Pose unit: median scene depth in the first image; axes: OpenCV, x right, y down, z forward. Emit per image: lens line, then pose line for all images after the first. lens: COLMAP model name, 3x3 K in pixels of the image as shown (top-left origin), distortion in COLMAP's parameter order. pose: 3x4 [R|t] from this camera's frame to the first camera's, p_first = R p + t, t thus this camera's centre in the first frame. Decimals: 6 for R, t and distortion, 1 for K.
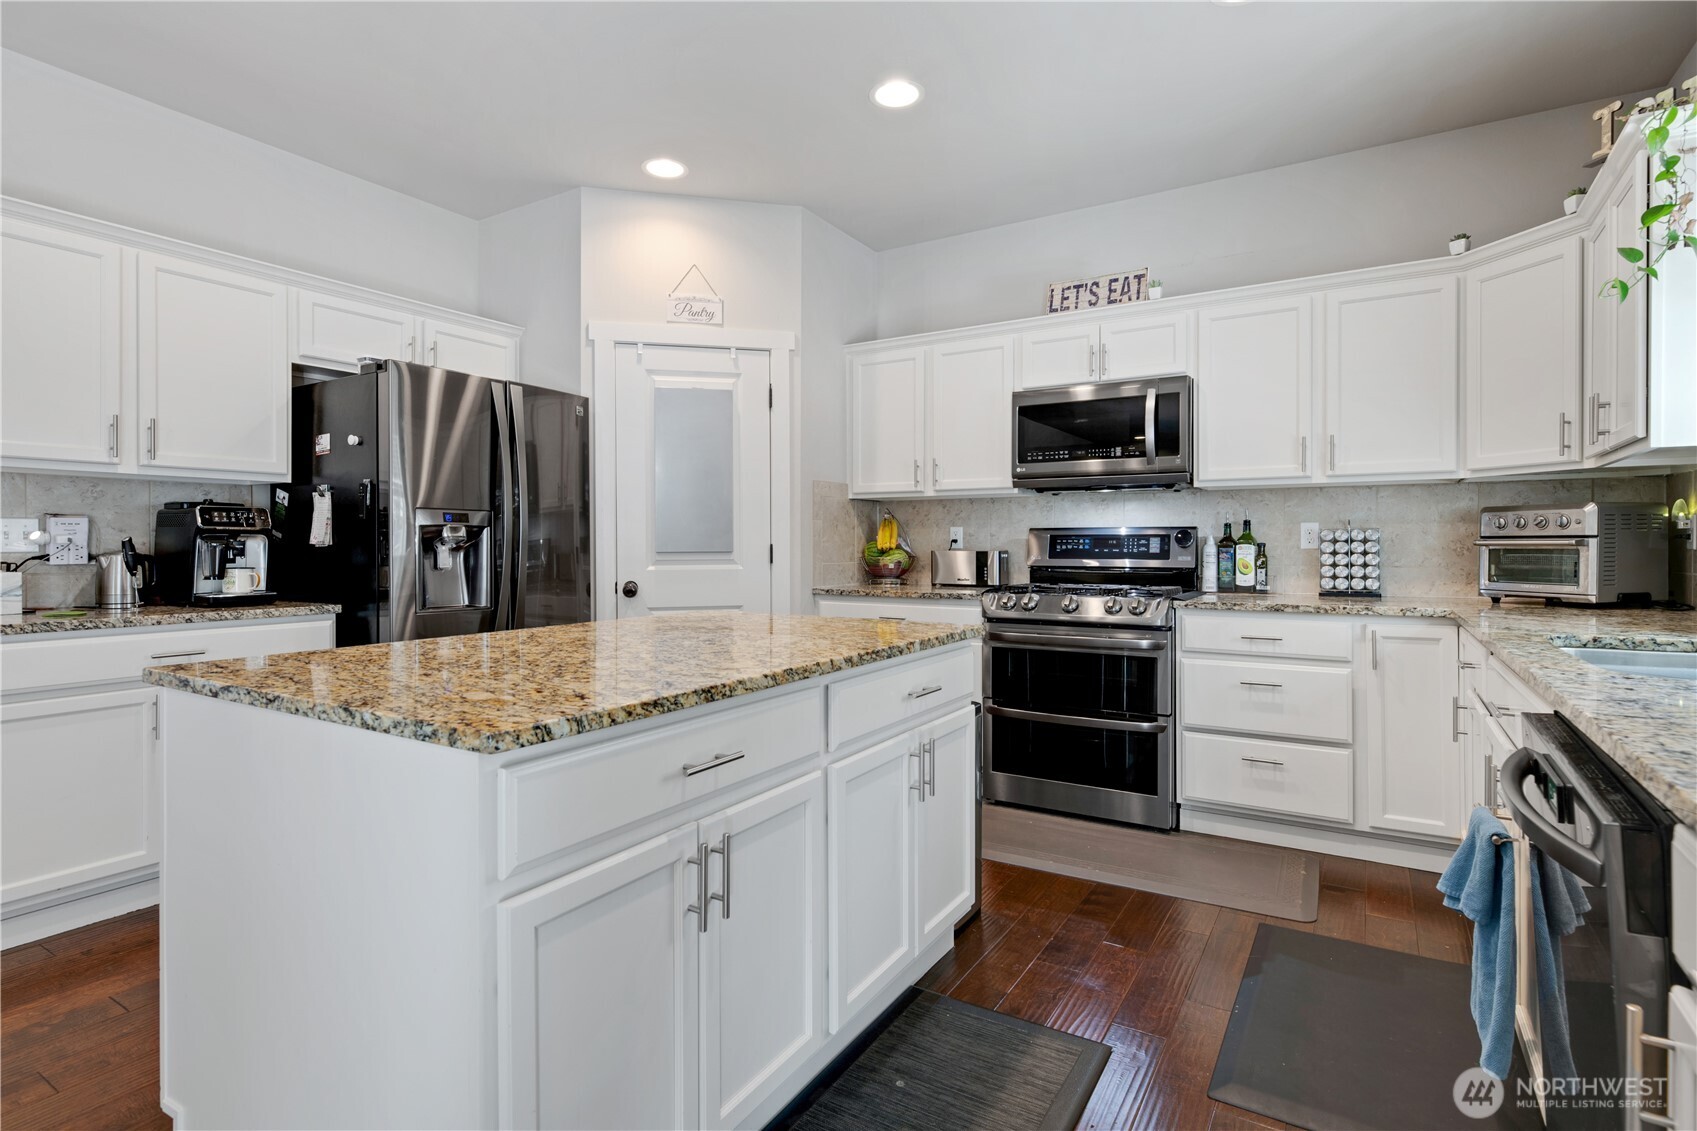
lens RADIAL K [[816.4, 0, 827.8], [0, 816.4, 552.7], [0, 0, 1]] dist [0.003186, -0.003623]
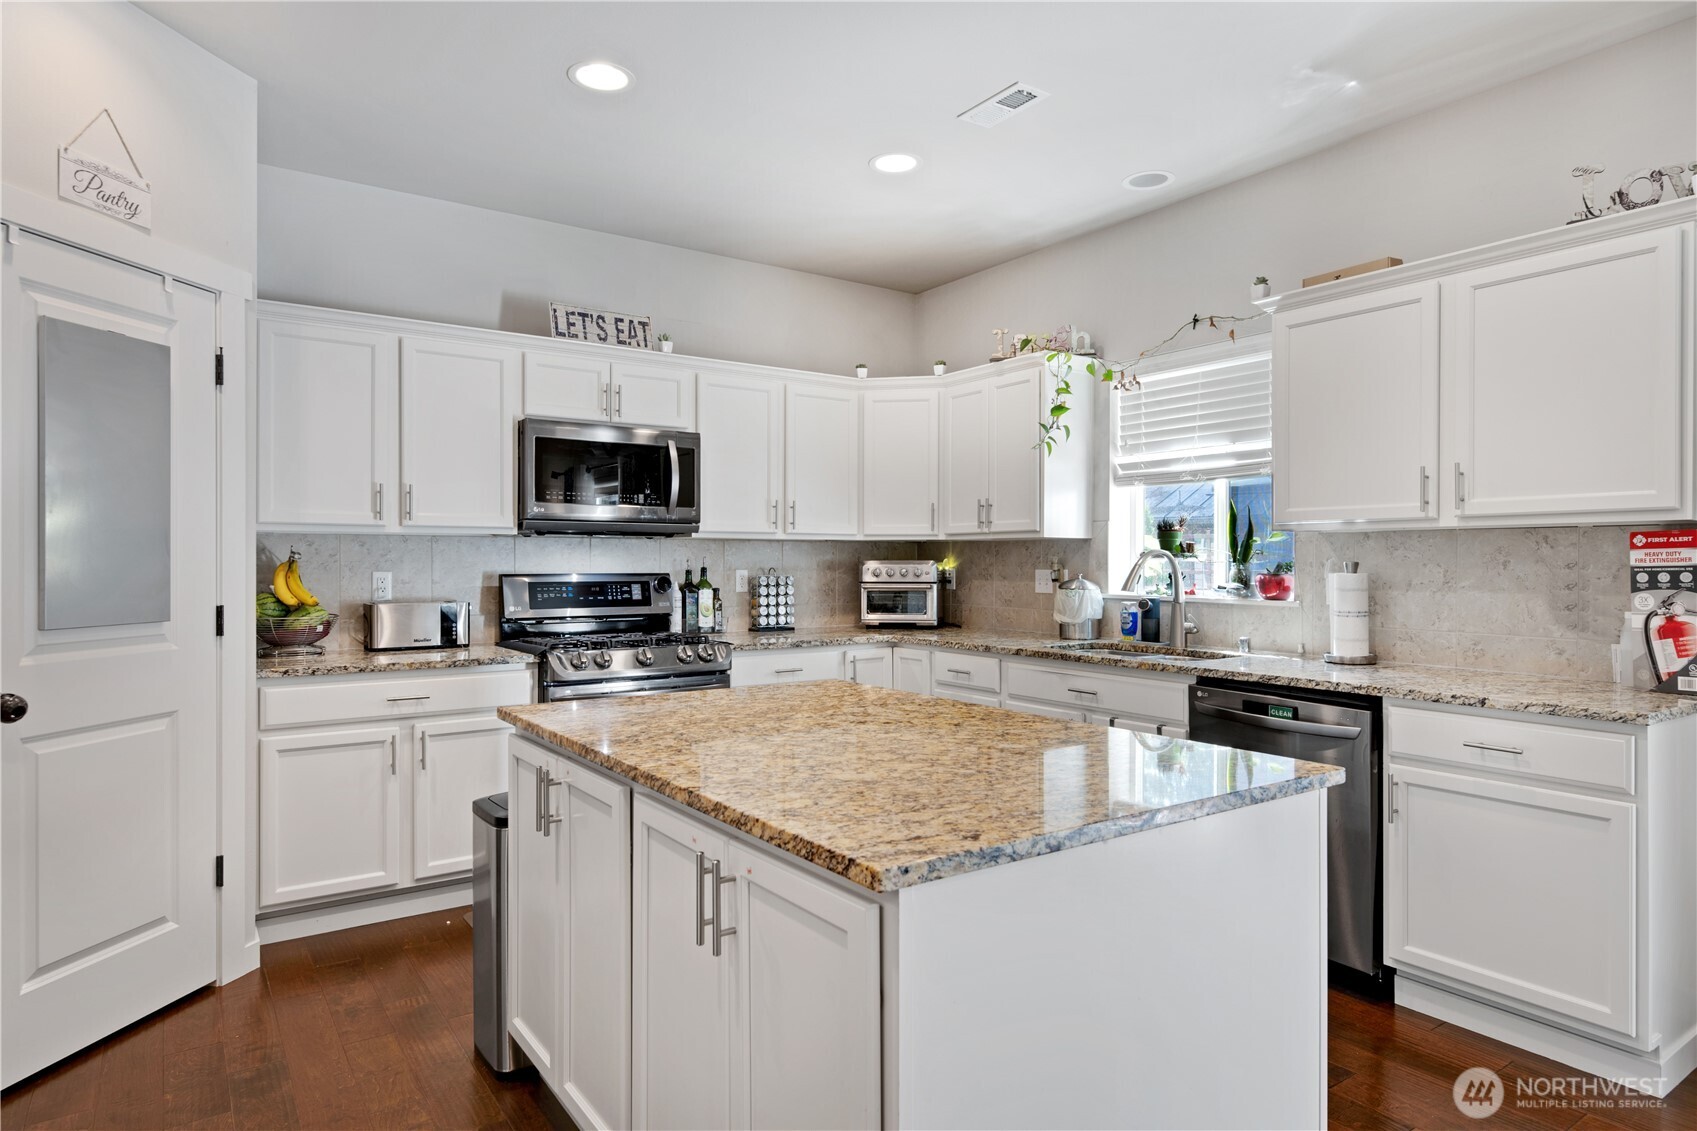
lens RADIAL K [[1030.0, 0, 795.1], [0, 1030.0, 566.8], [0, 0, 1]] dist [0.004258, 0.001452]
pose [[0.400258, -0.007514, 0.916372, -0.762773], [0.013419, 0.999907, 0.002337, -0.045359], [-0.916304, 0.011362, 0.400321, 0.359637]]
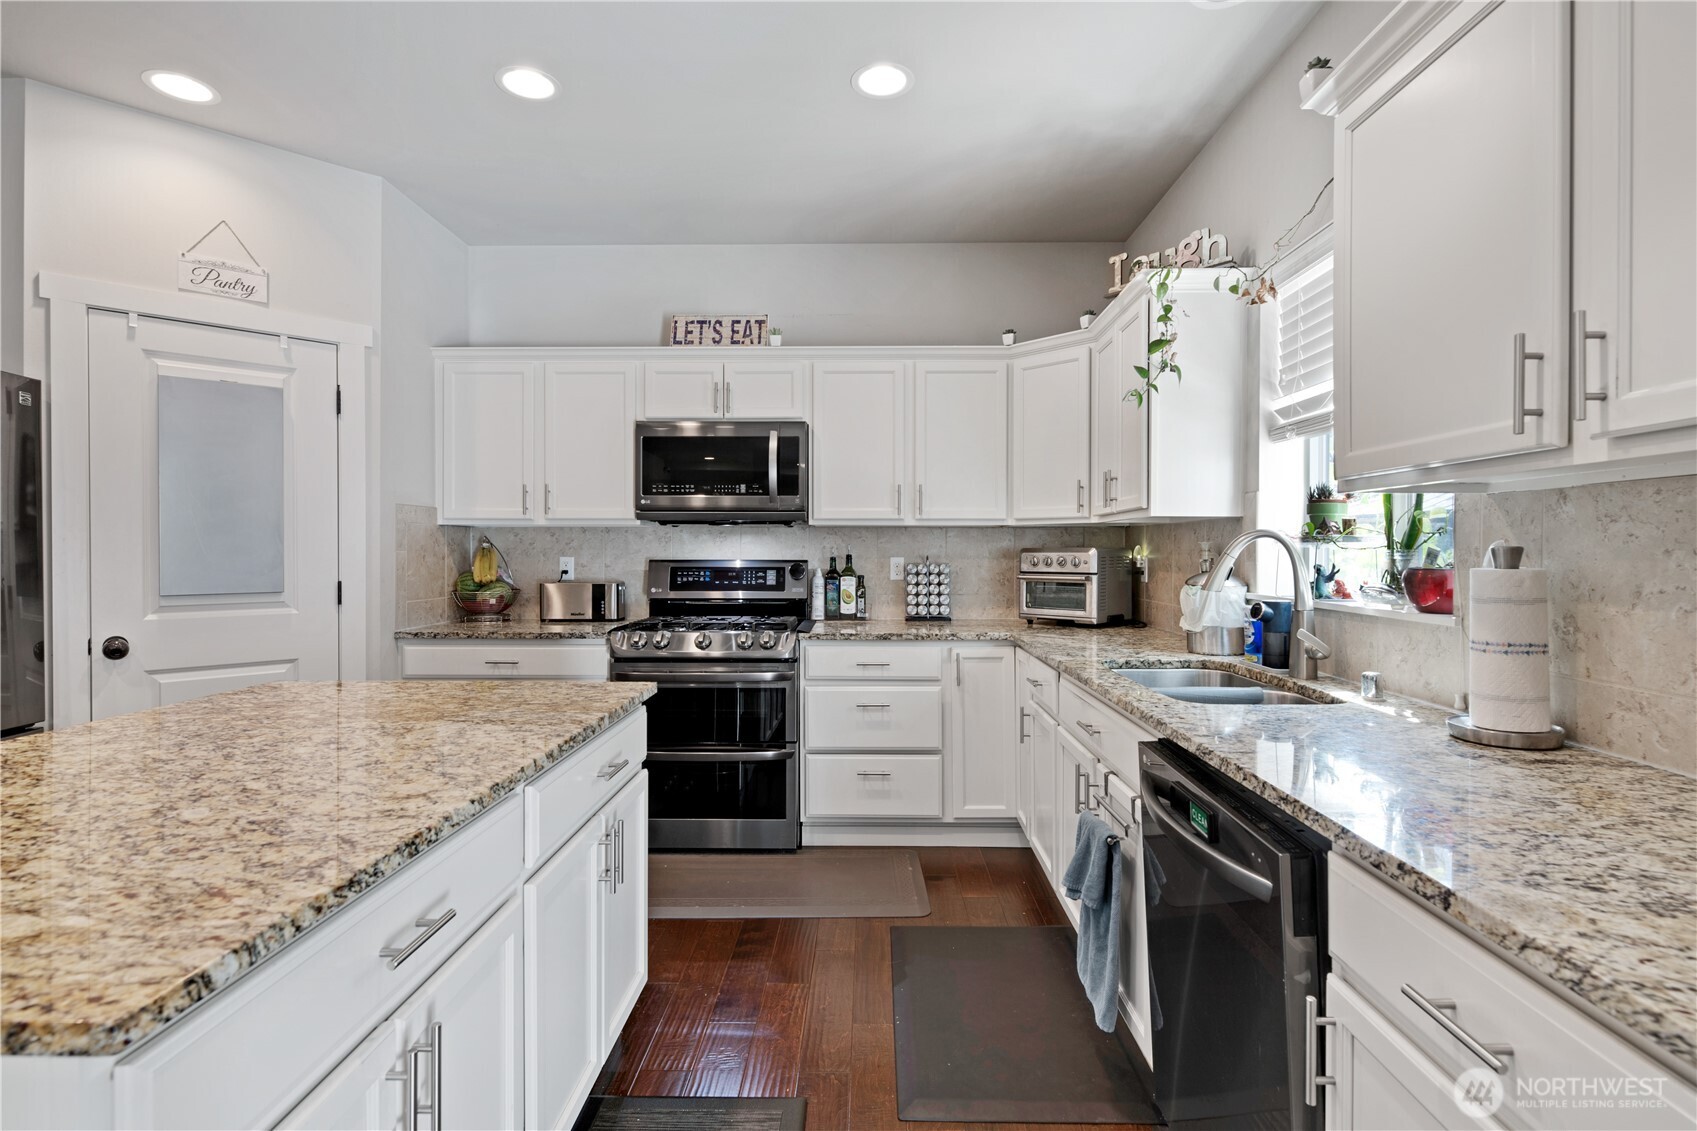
lens RADIAL K [[816.4, 0, 829.3], [0, 816.4, 556.3], [0, 0, 1]] dist [0.003186, -0.003623]
pose [[0.860595, -0.005375, 0.509261, -0.080930], [0.008369, 0.999959, -0.003587, -0.036337], [-0.509221, 0.007349, 0.860604, 0.063158]]
